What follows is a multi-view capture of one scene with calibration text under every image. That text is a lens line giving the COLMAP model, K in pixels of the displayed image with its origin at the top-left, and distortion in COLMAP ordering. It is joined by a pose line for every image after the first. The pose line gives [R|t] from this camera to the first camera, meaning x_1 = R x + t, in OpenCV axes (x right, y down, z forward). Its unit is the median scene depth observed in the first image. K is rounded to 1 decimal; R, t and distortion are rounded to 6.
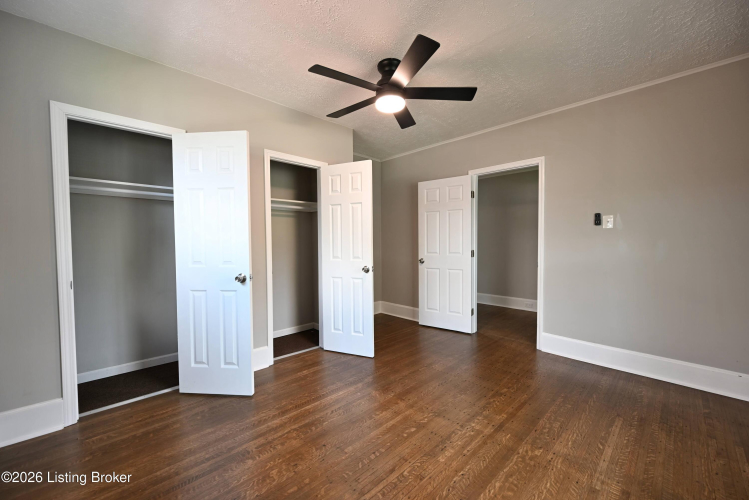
lens RADIAL K [[295.5, 0, 374.5], [0, 295.5, 250.0], [0, 0, 1]] dist [-0.002254, -0.000149]
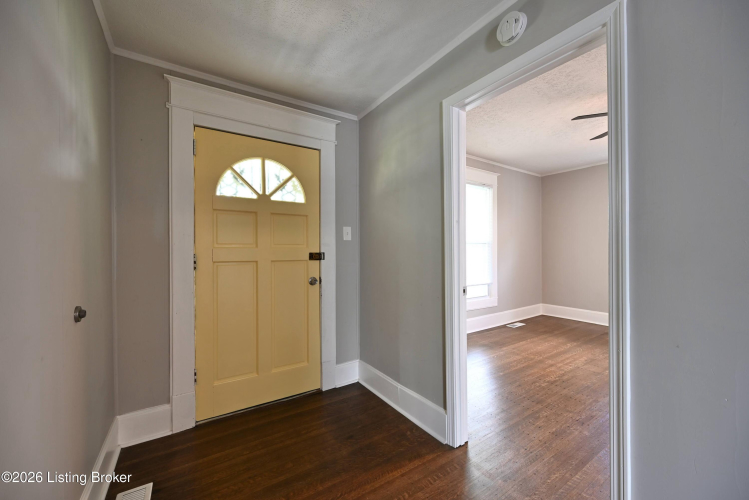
lens RADIAL K [[291.5, 0, 374.1], [0, 291.5, 250.1], [0, 0, 1]] dist [-0.001254, -0.000347]
pose [[-0.981757, 0.009566, 0.189900, 1.080203], [0.014265, 0.999624, 0.023396, -0.078972], [-0.189605, 0.025678, -0.981525, 2.753971]]
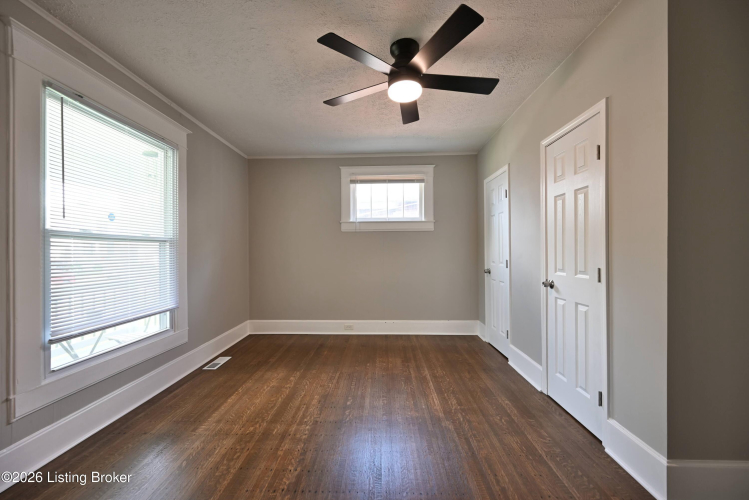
lens RADIAL K [[295.5, 0, 374.5], [0, 295.5, 250.0], [0, 0, 1]] dist [-0.002254, -0.000149]
pose [[-0.714884, 0.008336, -0.699193, 0.909421], [-0.006731, 0.999801, 0.018801, -0.054327], [0.699211, 0.018147, -0.714685, 1.942747]]
